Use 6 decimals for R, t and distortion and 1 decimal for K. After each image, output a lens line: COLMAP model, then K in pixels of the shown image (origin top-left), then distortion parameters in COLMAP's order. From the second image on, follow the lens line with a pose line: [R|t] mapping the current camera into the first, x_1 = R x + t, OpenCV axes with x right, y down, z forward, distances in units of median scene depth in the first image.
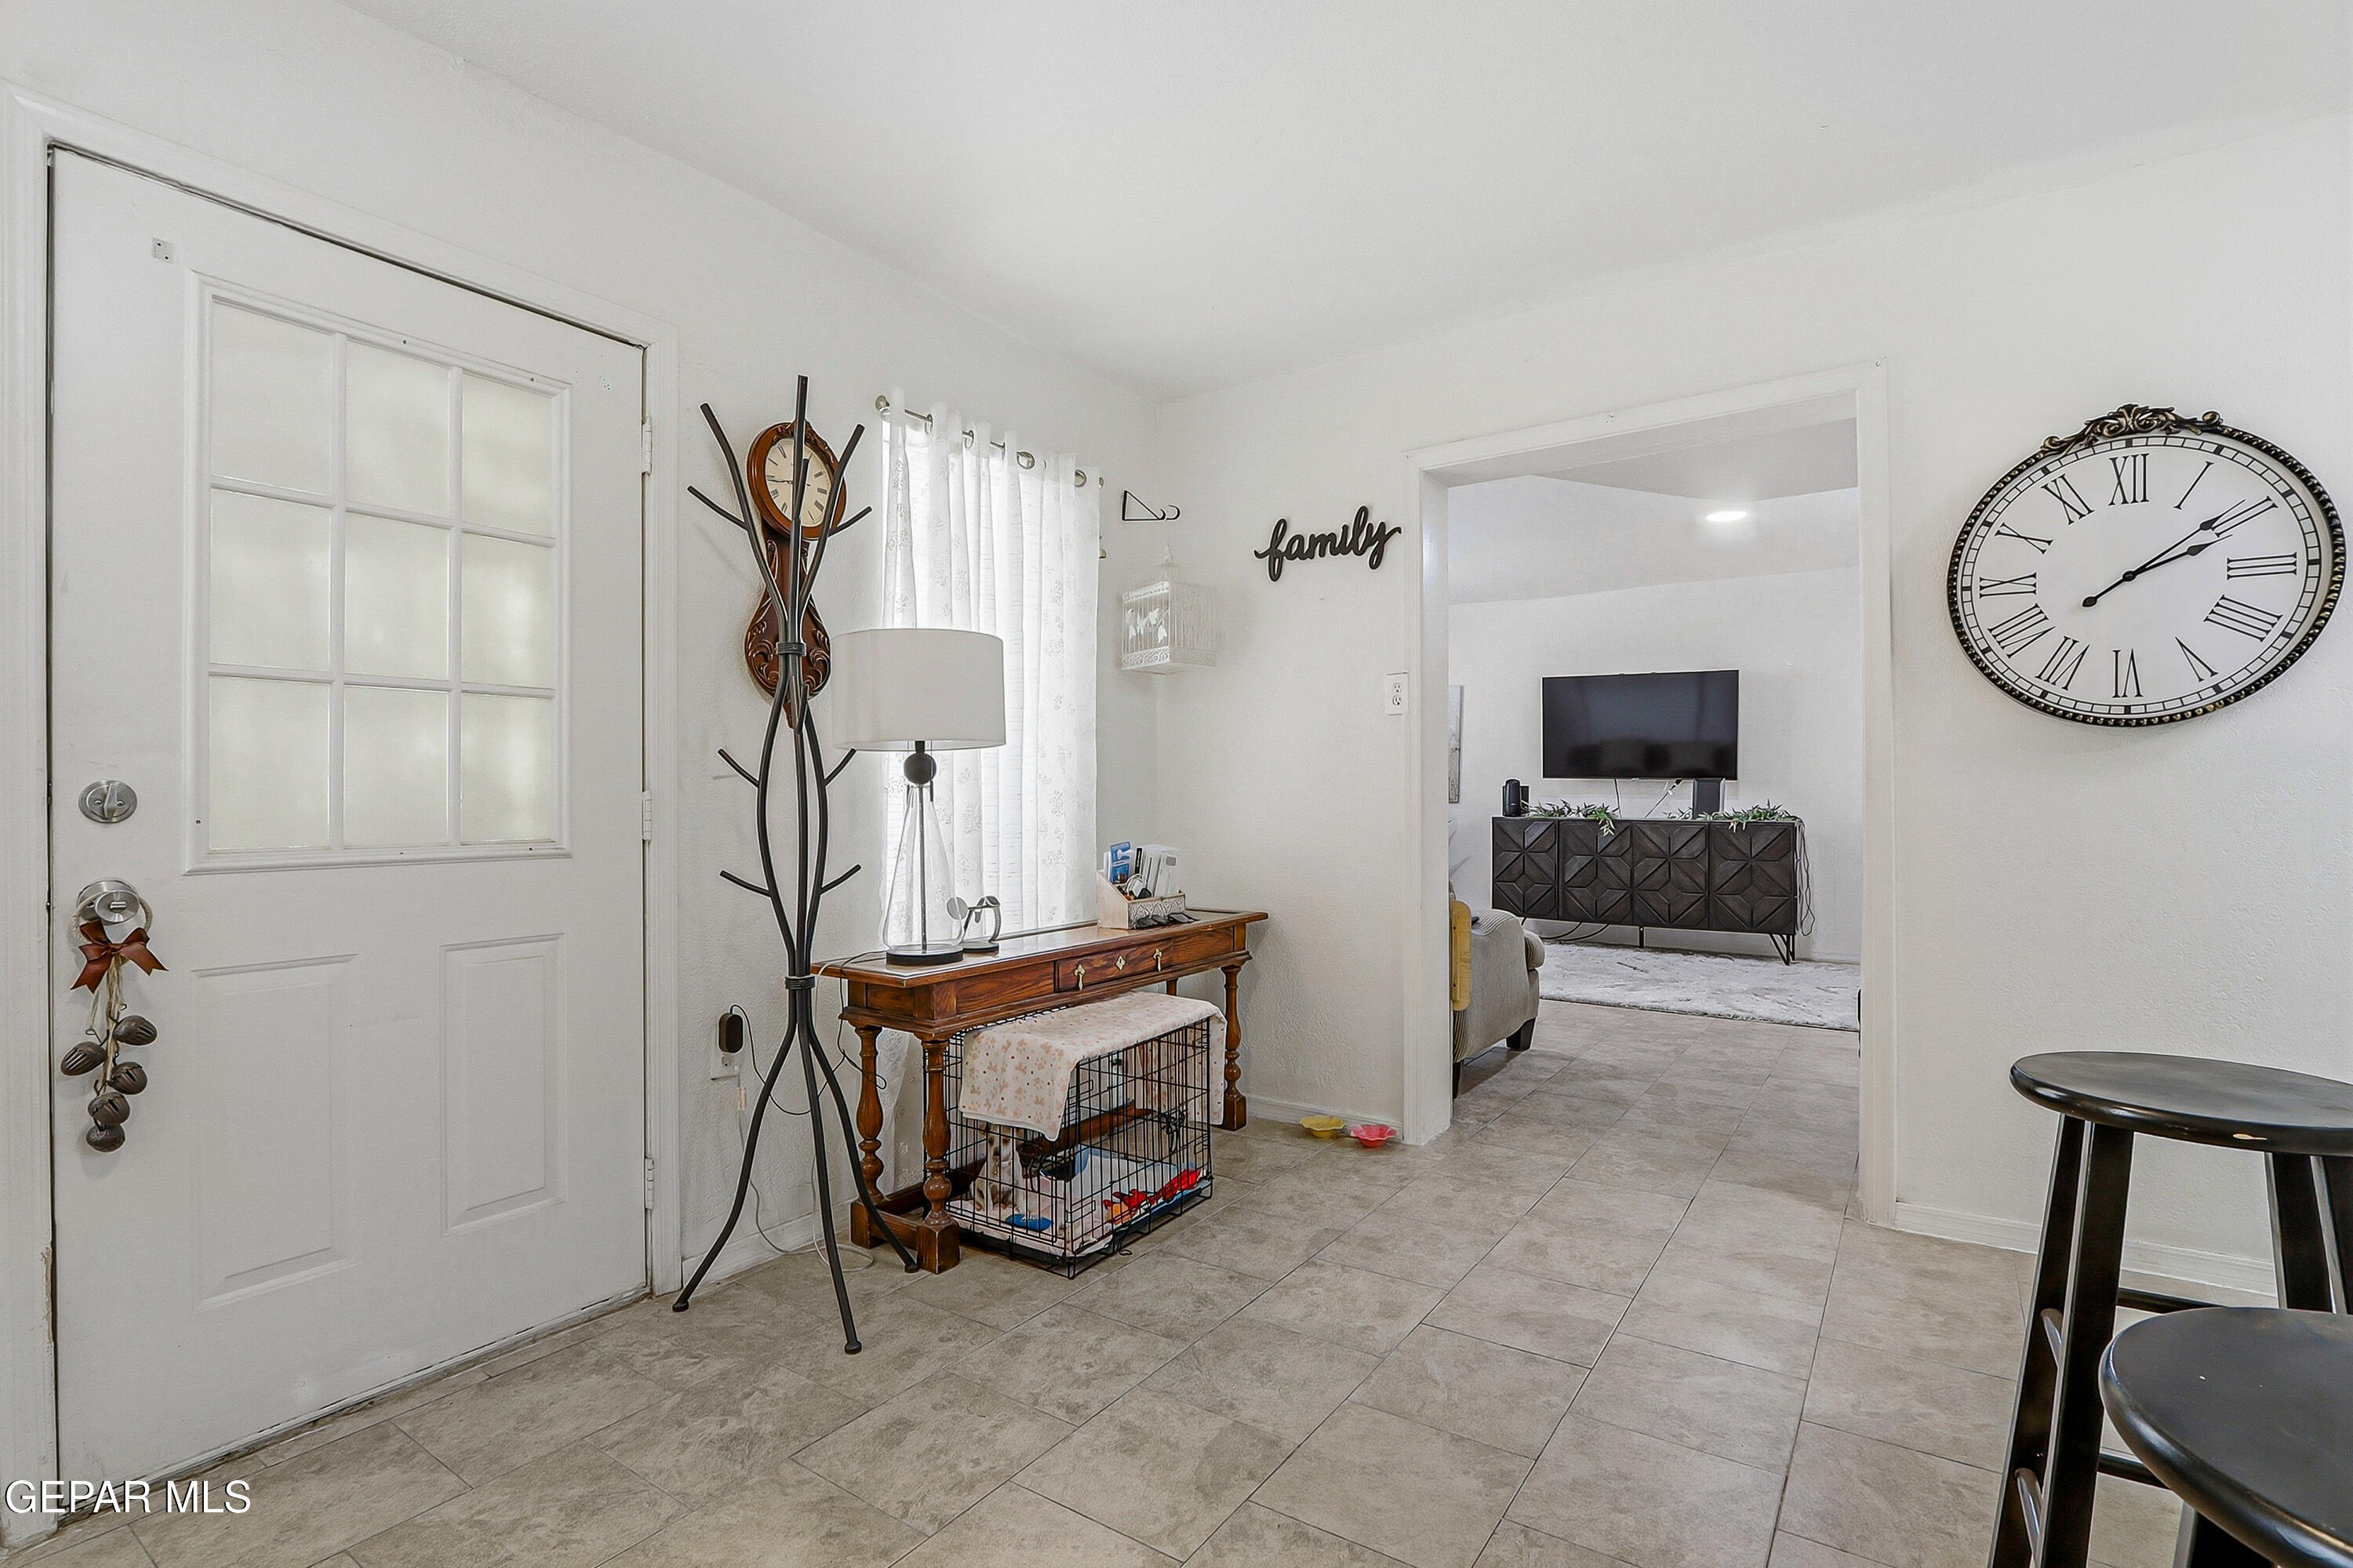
lens RADIAL K [[1096.4, 0, 1176.1], [0, 1096.4, 784.9], [0, 0, 1]] dist [-0.028294, 0.004869]
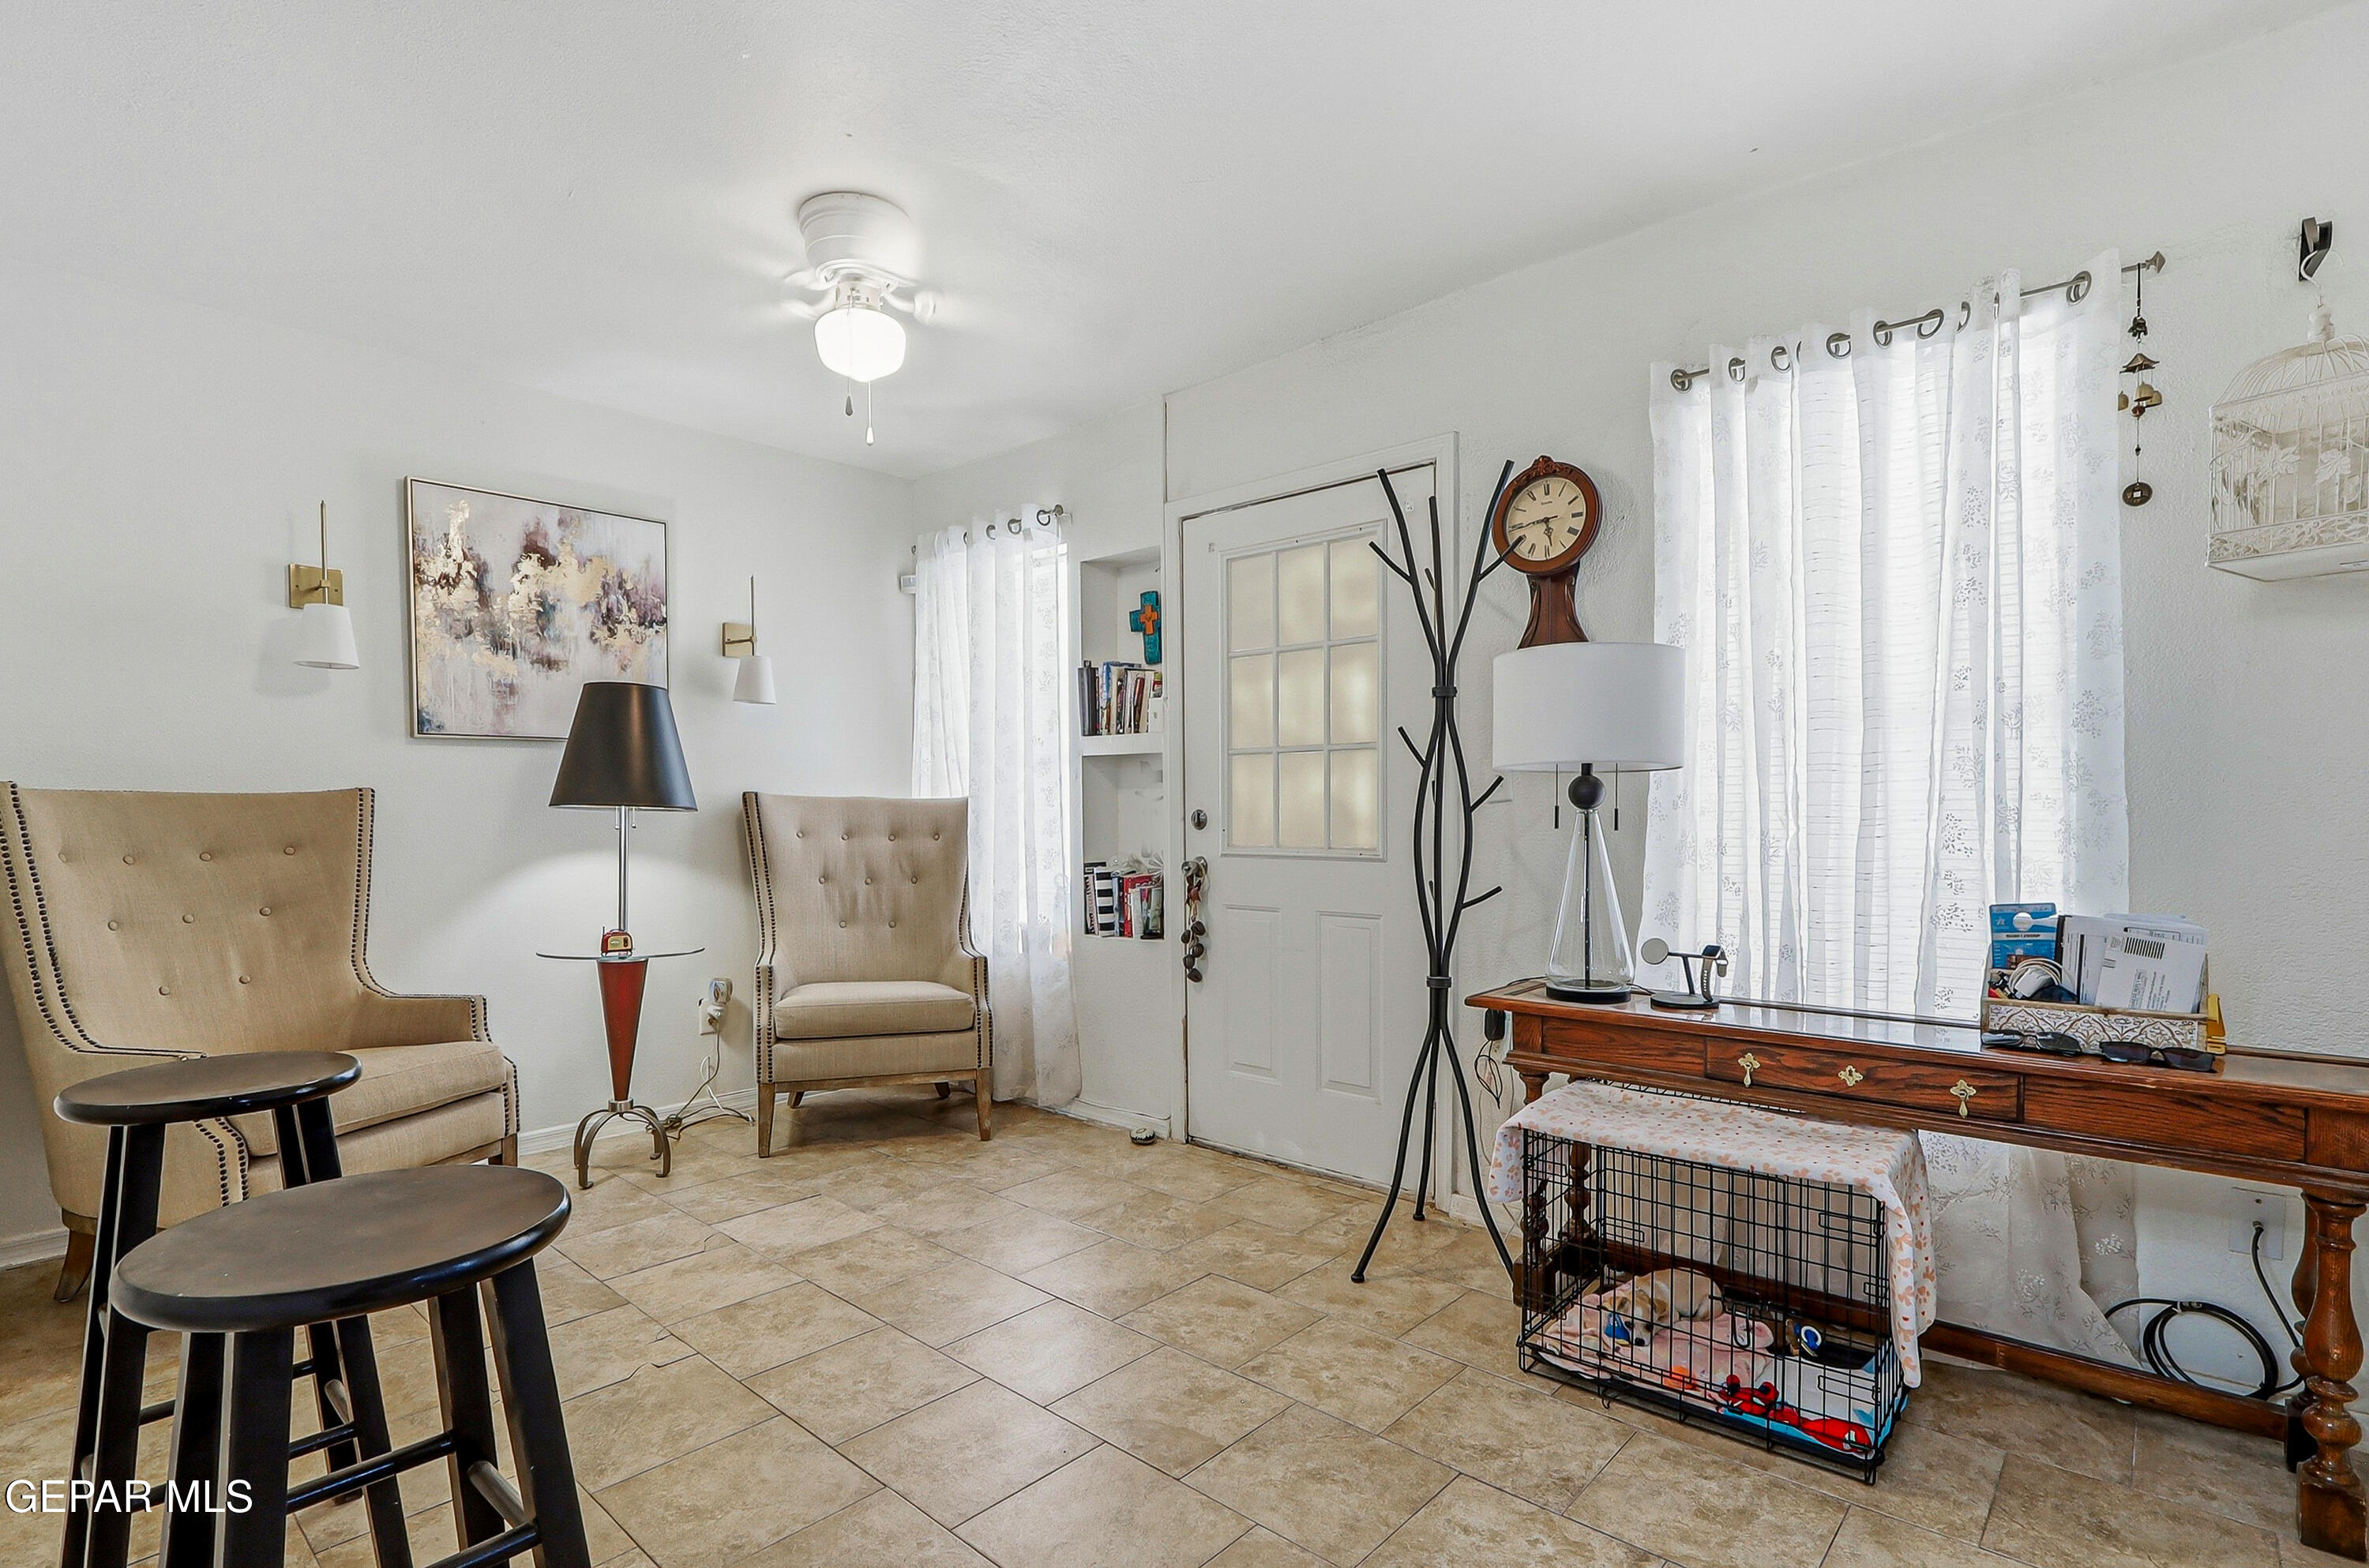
lens RADIAL K [[1146.4, 0, 1200.1], [0, 1146.4, 824.5], [0, 0, 1]] dist [-0.002305, -0.001867]
pose [[-0.126518, 0.024432, -0.991663, 1.001289], [0.018226, 0.999585, 0.022302, -0.020109], [0.991797, -0.015252, -0.126911, 1.015596]]
